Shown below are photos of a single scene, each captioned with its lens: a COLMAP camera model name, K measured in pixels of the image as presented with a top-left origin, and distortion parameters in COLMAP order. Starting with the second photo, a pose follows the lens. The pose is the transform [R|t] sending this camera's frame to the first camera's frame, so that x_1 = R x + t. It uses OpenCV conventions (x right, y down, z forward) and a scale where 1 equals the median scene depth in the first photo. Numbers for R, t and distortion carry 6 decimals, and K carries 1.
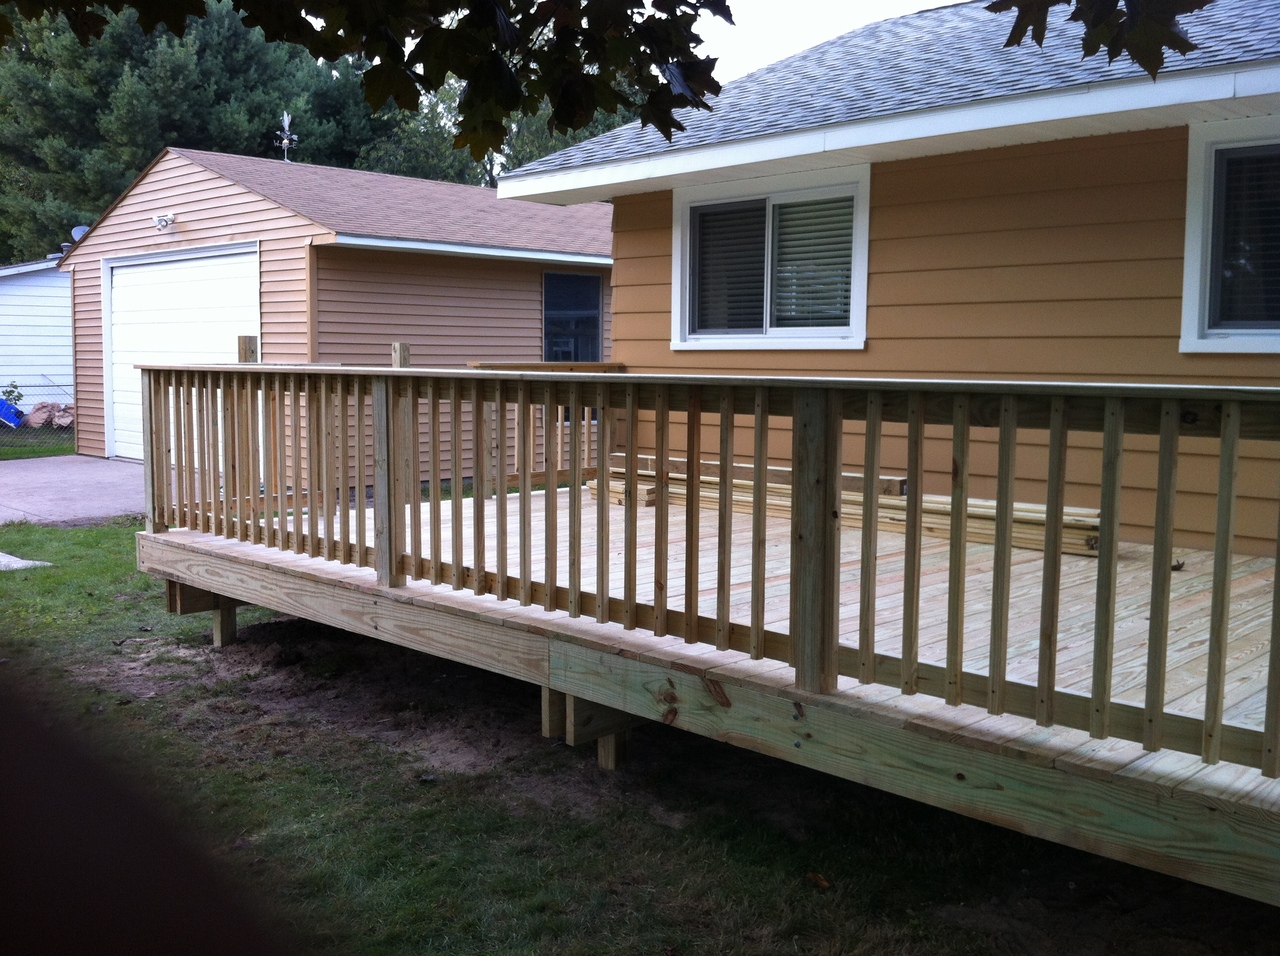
lens RADIAL K [[1205.7, 0, 640.0], [0, 1205.7, 478.0], [0, 0, 1]] dist [0.126900, -0.327581]
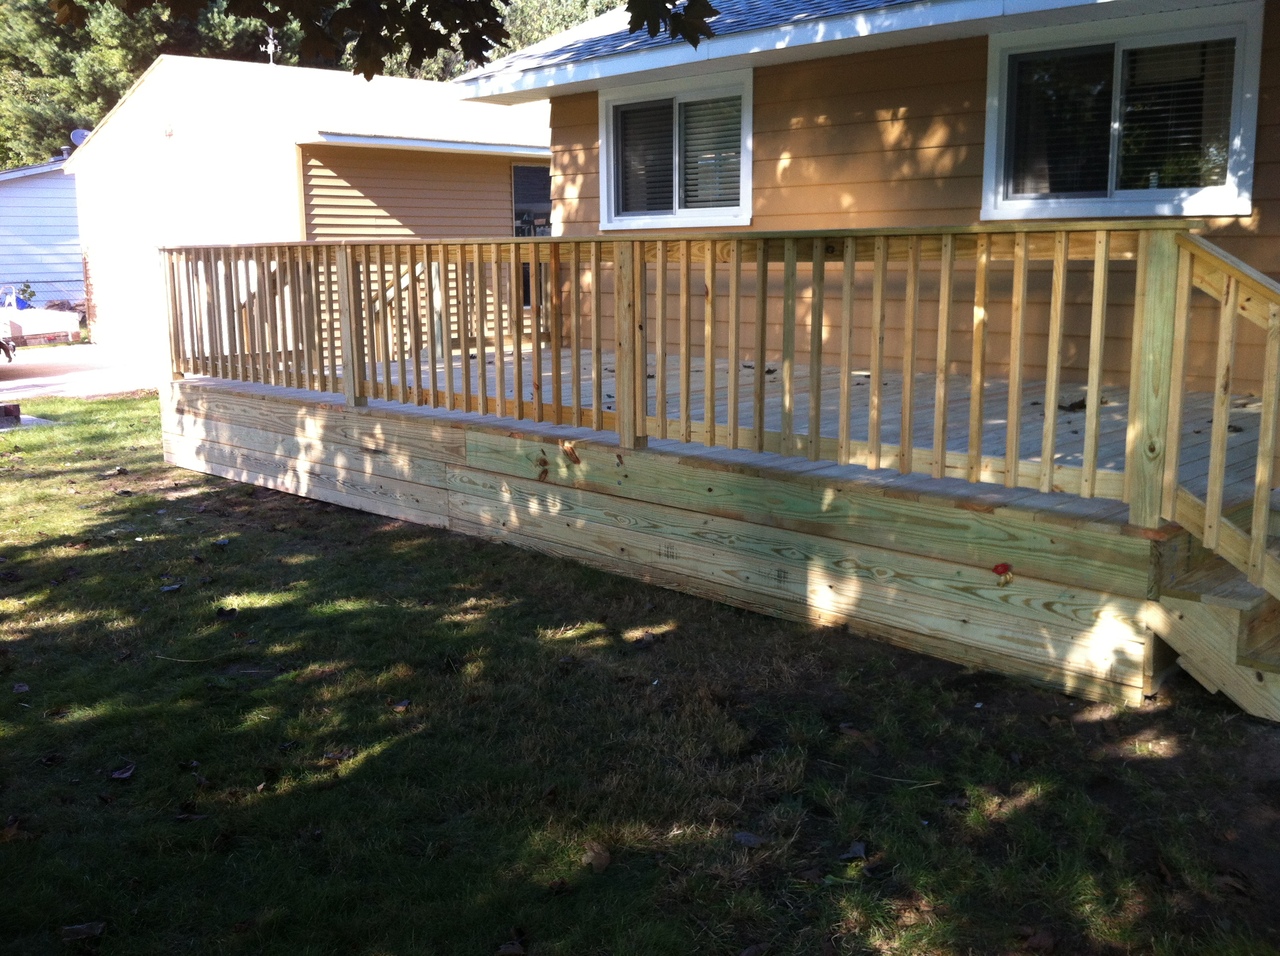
lens RADIAL K [[1216.5, 0, 667.5], [0, 1216.5, 505.8], [0, 0, 1]] dist [0.006215, -0.035214]
pose [[0.999724, -0.019949, 0.012420, 0.086210], [0.018545, 0.994360, 0.104425, 0.046787], [-0.014434, -0.104166, 0.994455, -0.251668]]
